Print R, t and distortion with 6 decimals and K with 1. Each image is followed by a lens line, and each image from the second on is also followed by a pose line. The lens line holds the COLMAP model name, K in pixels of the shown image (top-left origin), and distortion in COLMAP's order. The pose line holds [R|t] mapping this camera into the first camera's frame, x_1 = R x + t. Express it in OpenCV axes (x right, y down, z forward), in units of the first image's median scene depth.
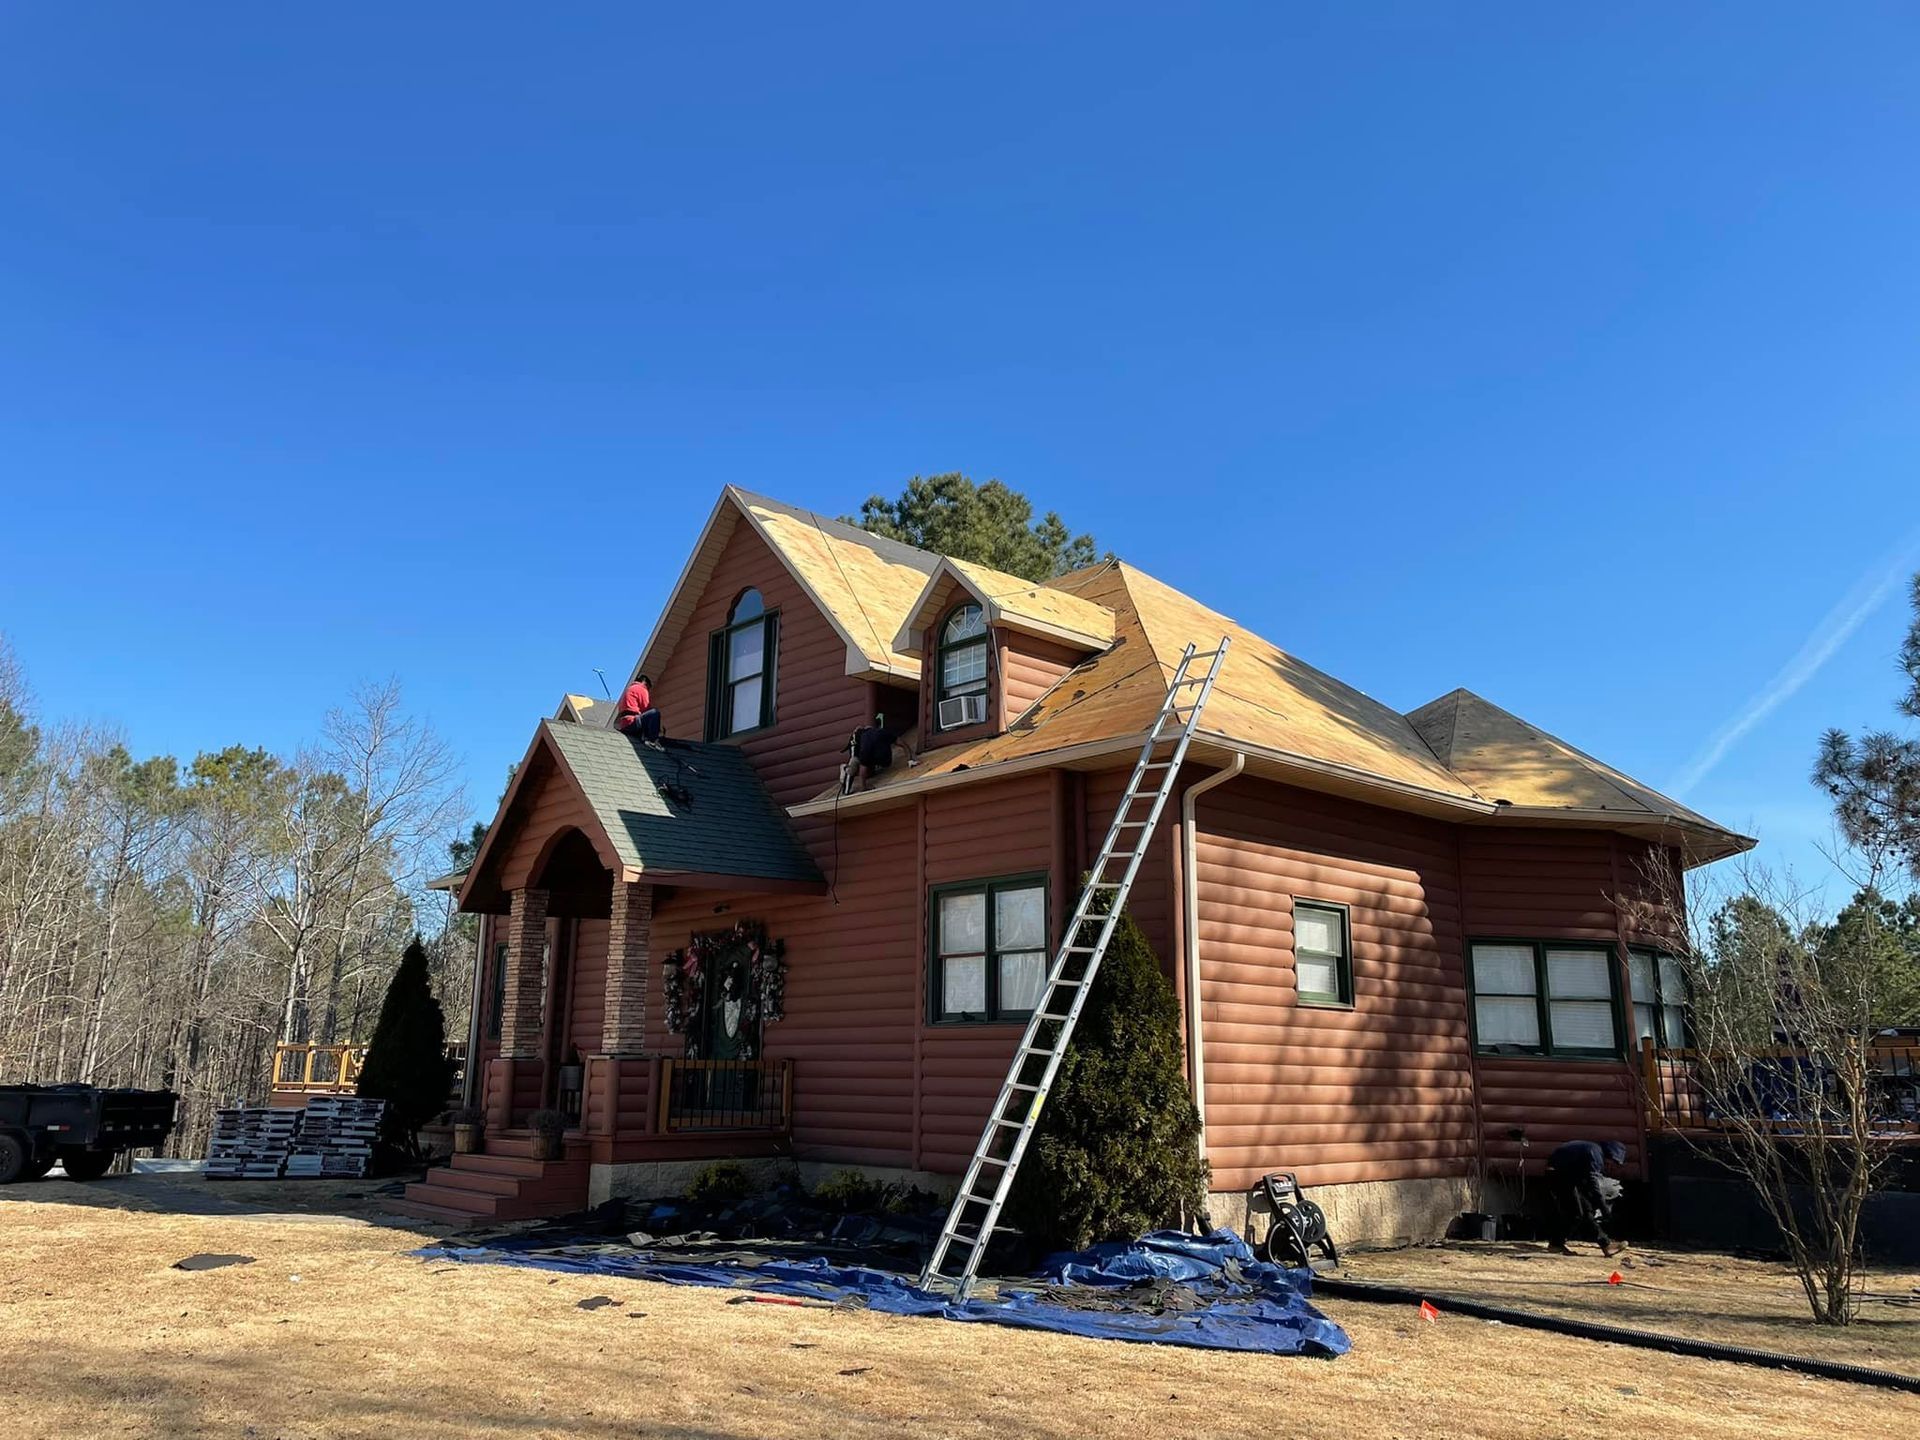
lens RADIAL K [[1462.3, 0, 960.0], [0, 1462.3, 720.0], [0, 0, 1]] dist [0.007473, -0.000911]
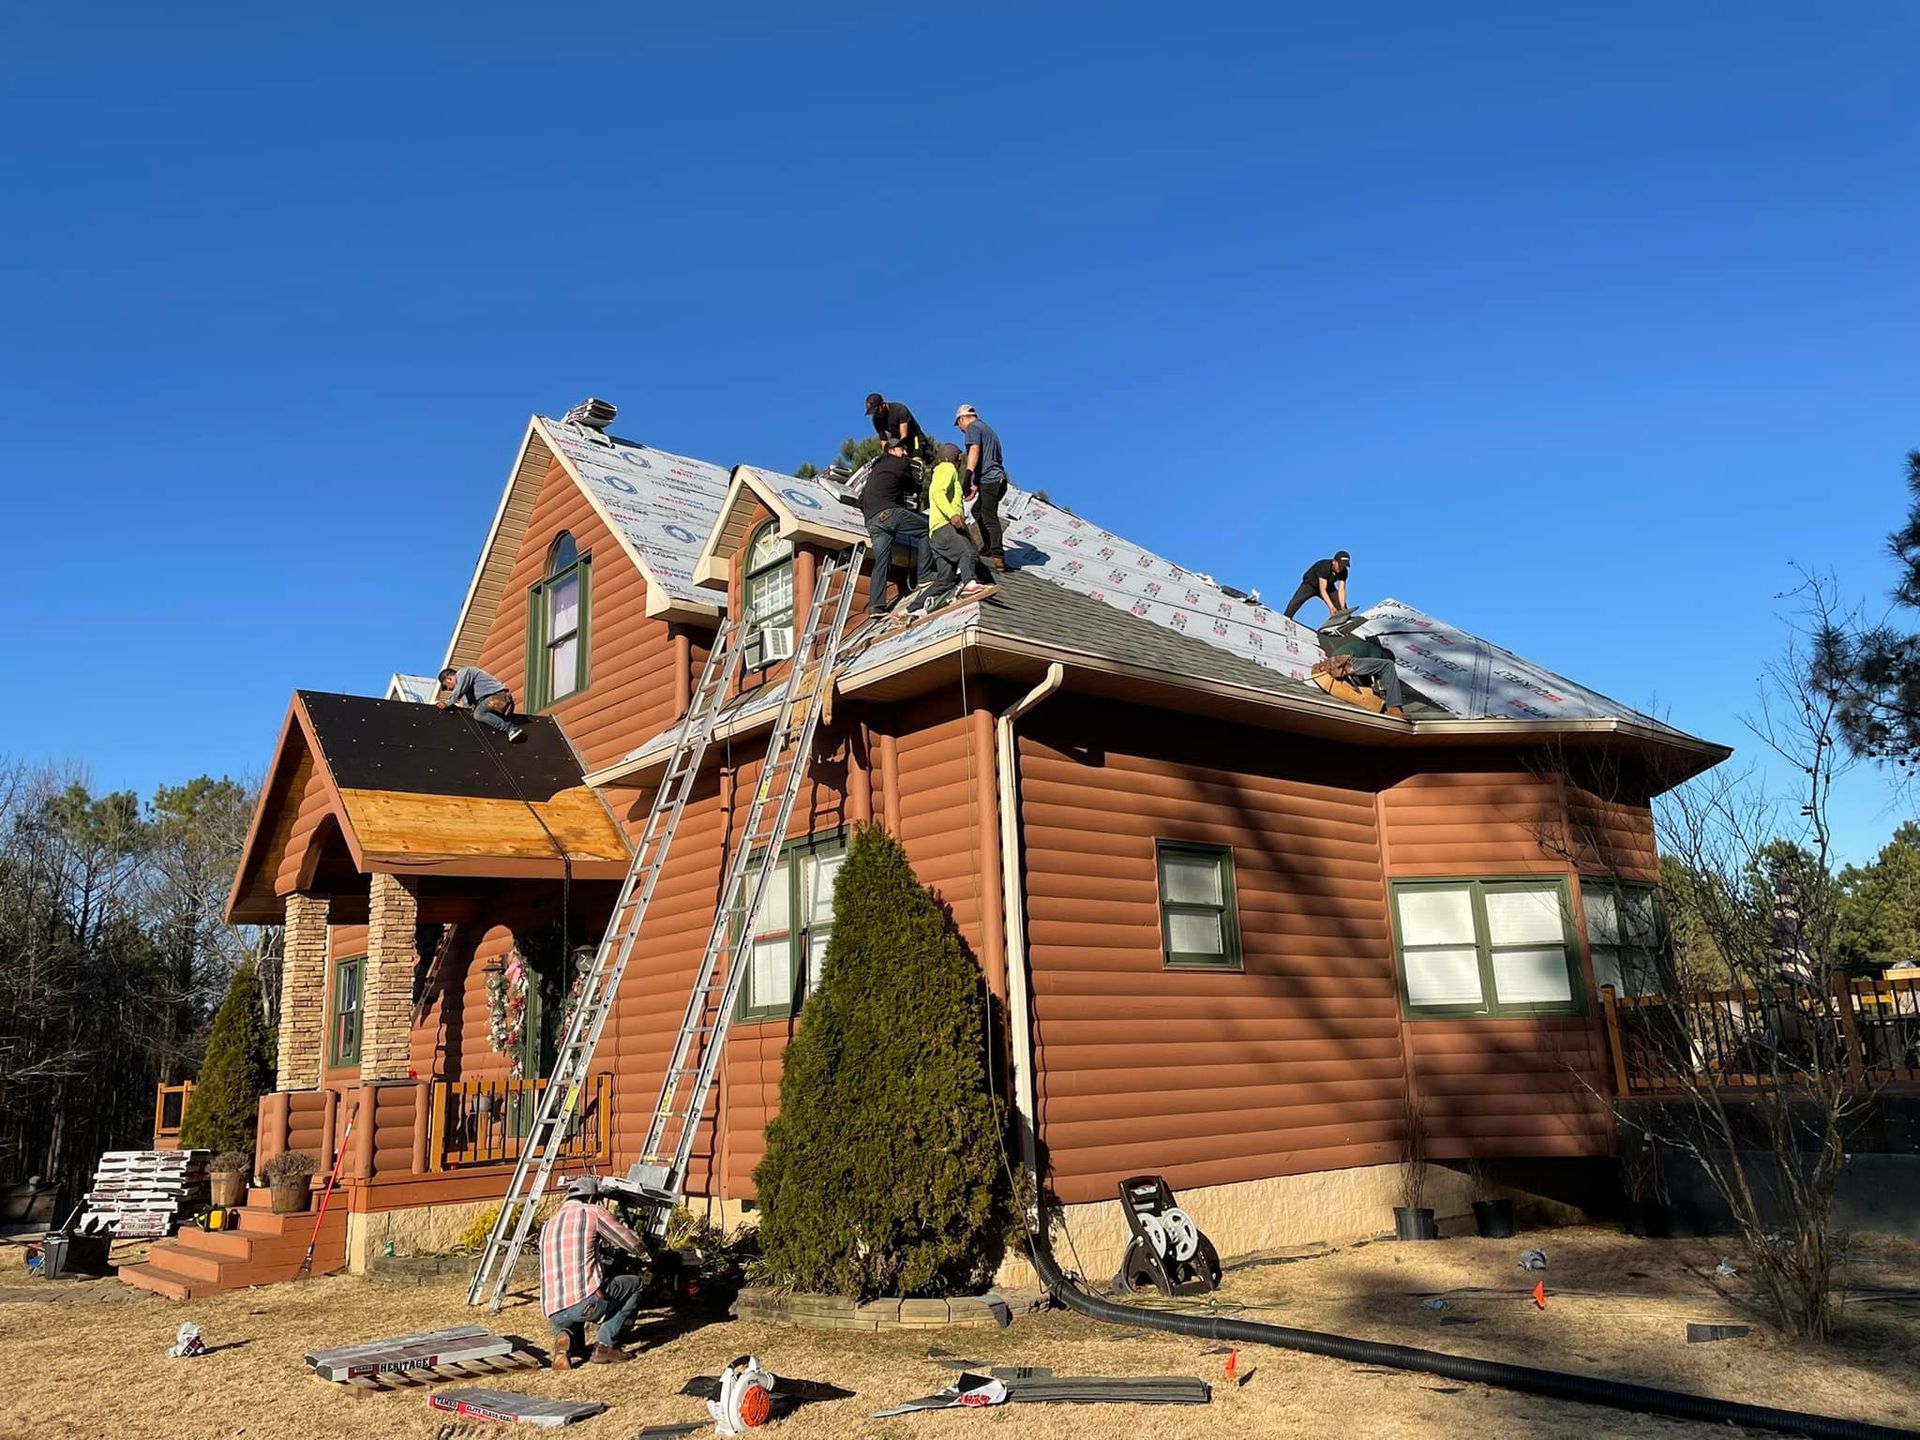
lens RADIAL K [[1510.3, 0, 962.2], [0, 1510.3, 691.5], [0, 0, 1]] dist [-0.008391, -0.004548]
pose [[0.998225, -0.059408, -0.004225, 0.086721], [0.059351, 0.998159, -0.012464, 0.028082], [0.004957, 0.012191, 0.999913, 0.103009]]
